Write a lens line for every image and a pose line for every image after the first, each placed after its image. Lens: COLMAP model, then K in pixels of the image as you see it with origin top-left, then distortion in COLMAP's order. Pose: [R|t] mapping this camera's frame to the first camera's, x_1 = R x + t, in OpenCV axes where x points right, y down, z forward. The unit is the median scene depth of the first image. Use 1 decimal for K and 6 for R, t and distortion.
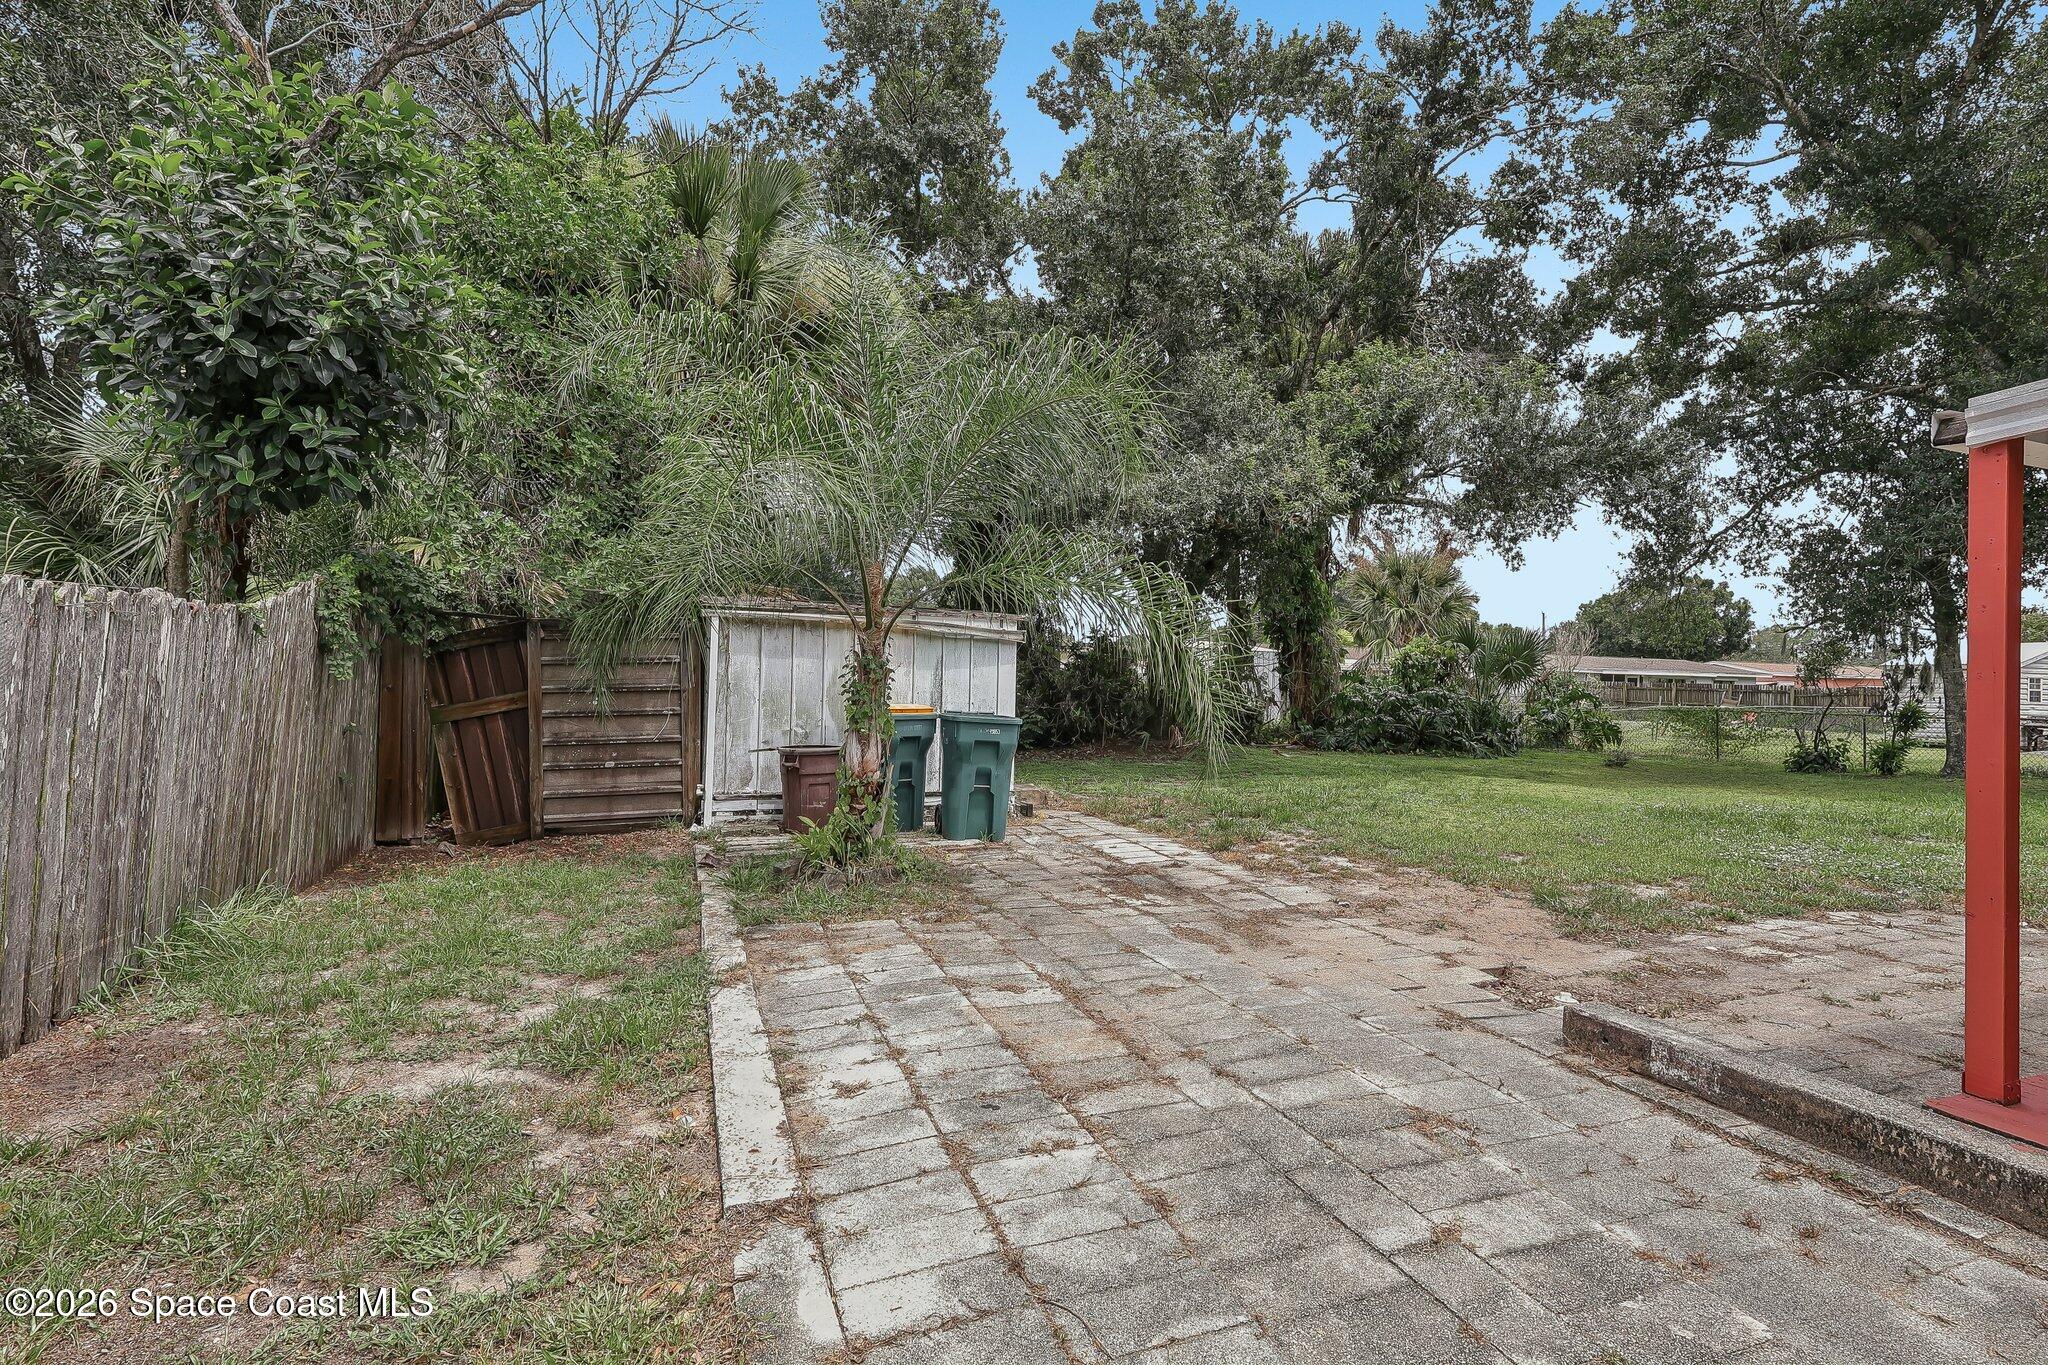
lens RADIAL K [[949.4, 0, 1024.0], [0, 949.4, 682.5], [0, 0, 1]] dist [-0.001606, -0.000315]
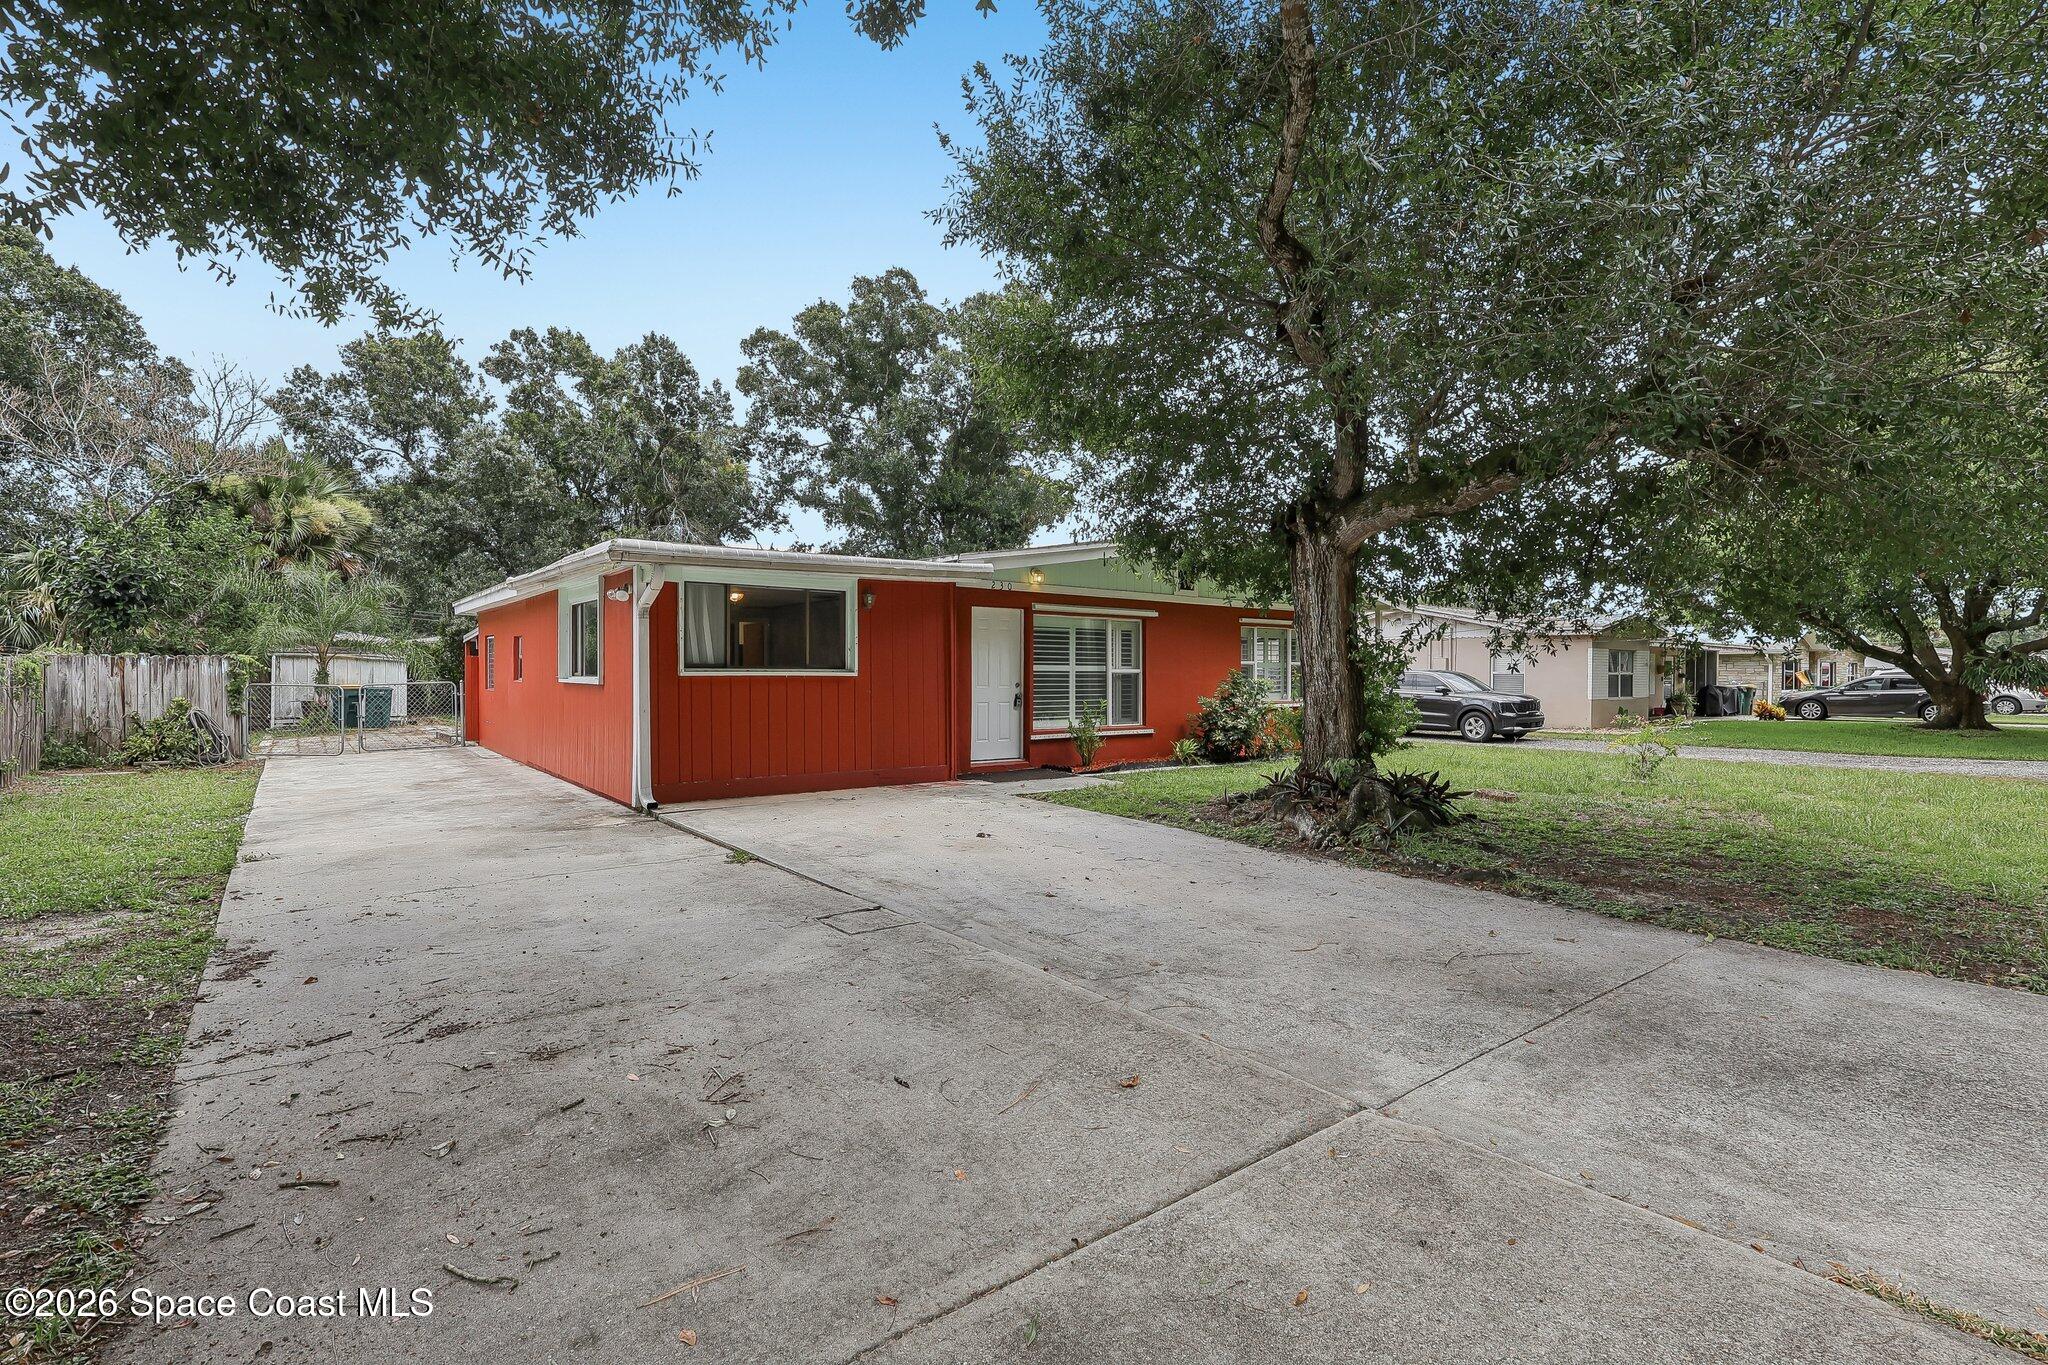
lens RADIAL K [[948.4, 0, 1023.0], [0, 948.4, 678.8], [0, 0, 1]] dist [0.000781, 0.000586]
pose [[0.955121, -0.023131, 0.295310, 0.589684], [0.021357, 0.999729, 0.009230, 0.016122], [-0.295444, -0.002509, 0.955357, -1.435876]]
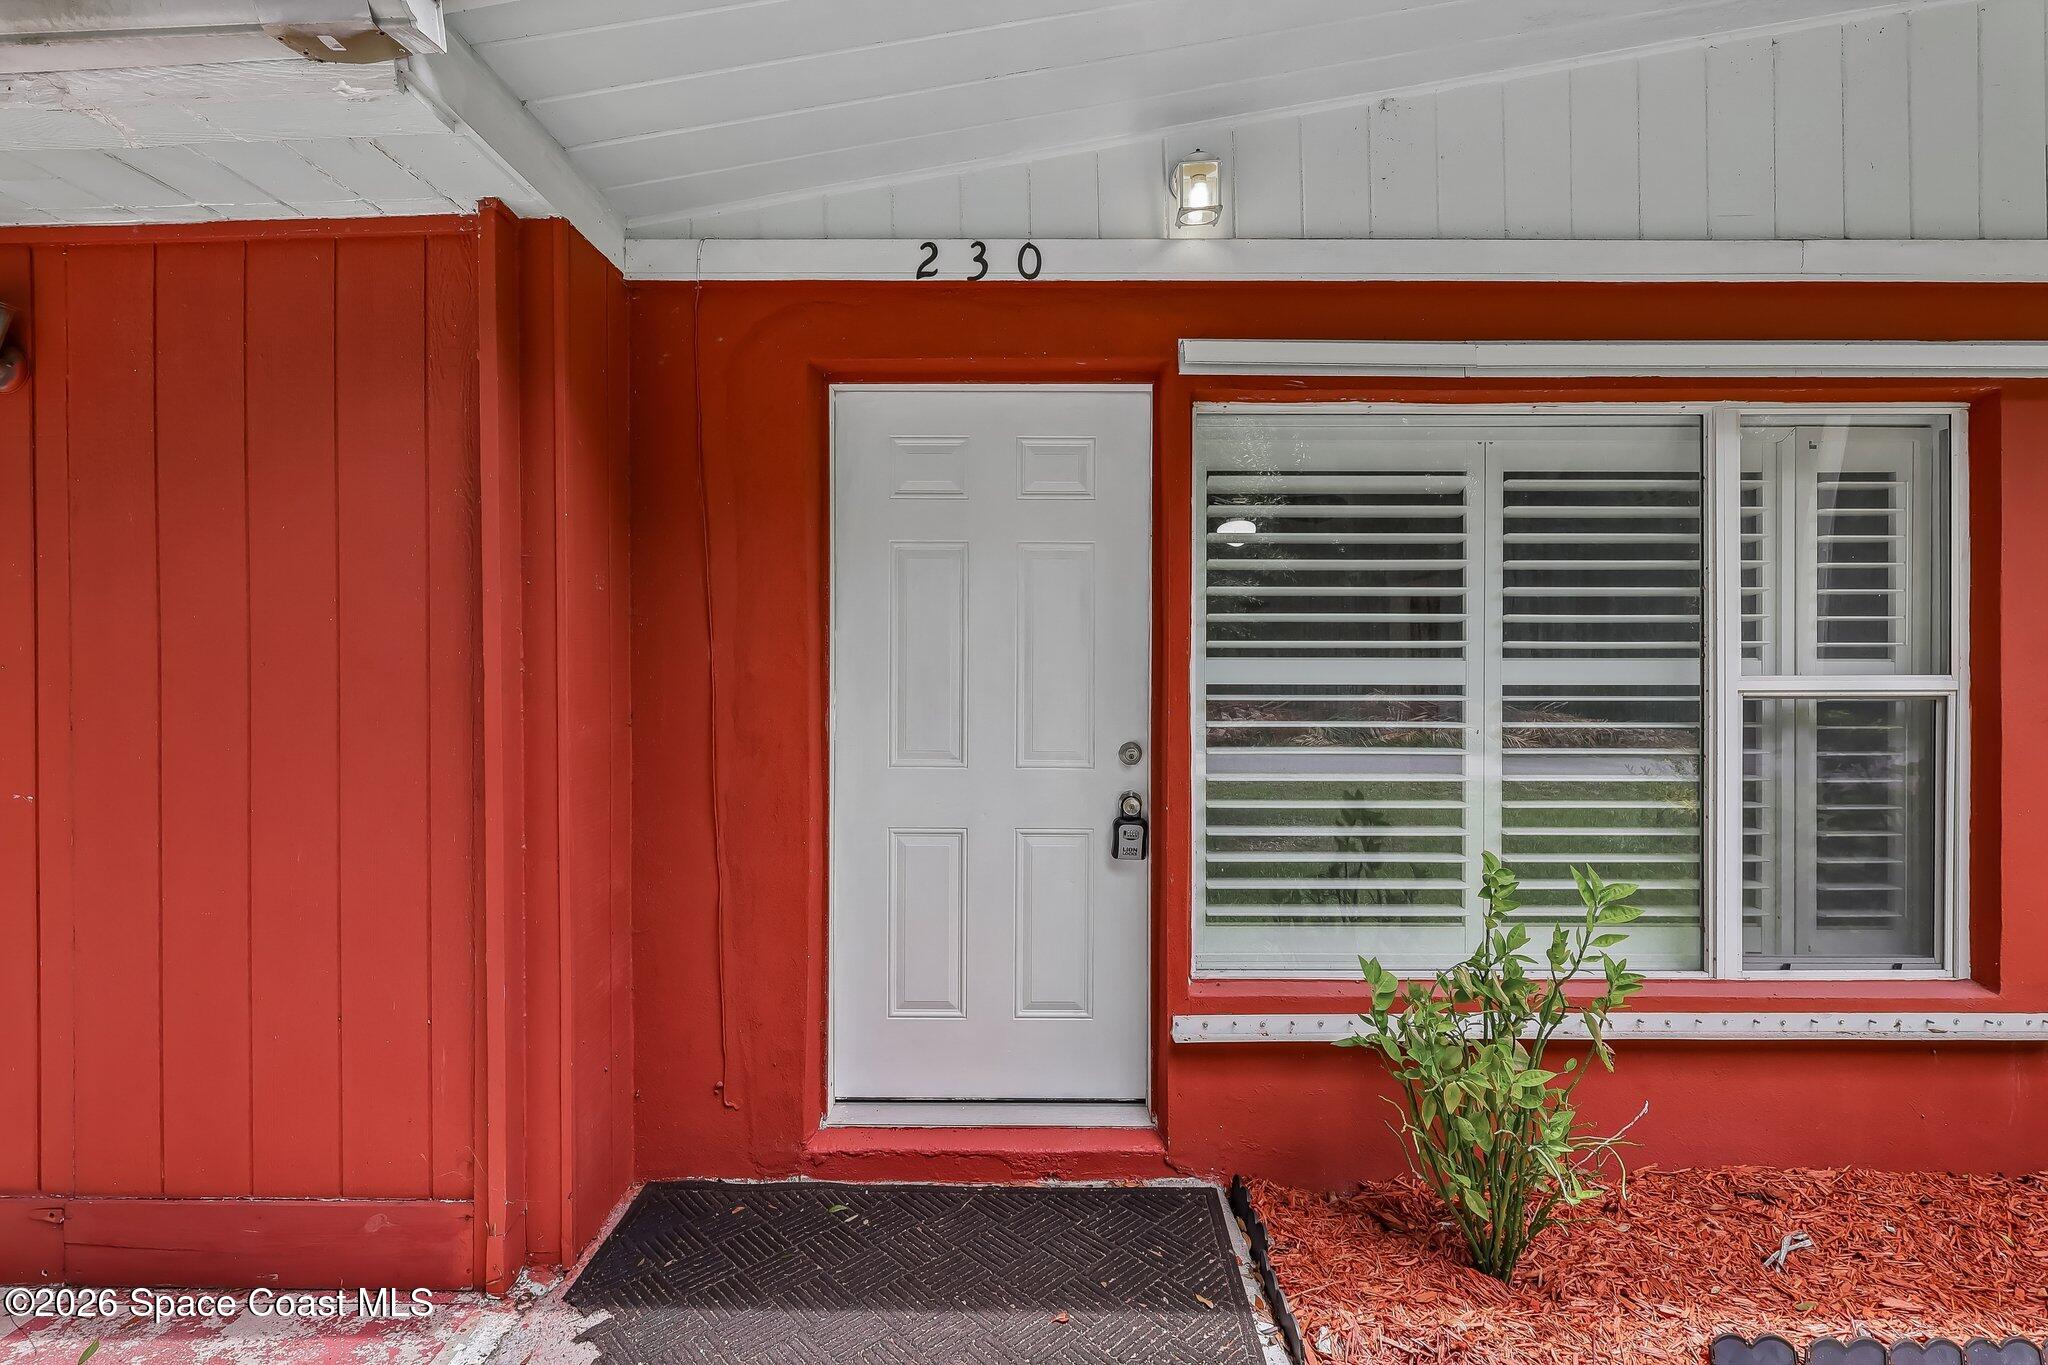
lens RADIAL K [[812.2, 0, 1024.0], [0, 812.2, 682.5], [0, 0, 1]] dist [-0.000071, -0.000038]
pose [[0.928676, -0.015533, -0.370567, 0.908358], [0.021824, 0.999680, 0.012789, 0.013260], [0.370250, -0.019964, 0.928718, -0.693764]]
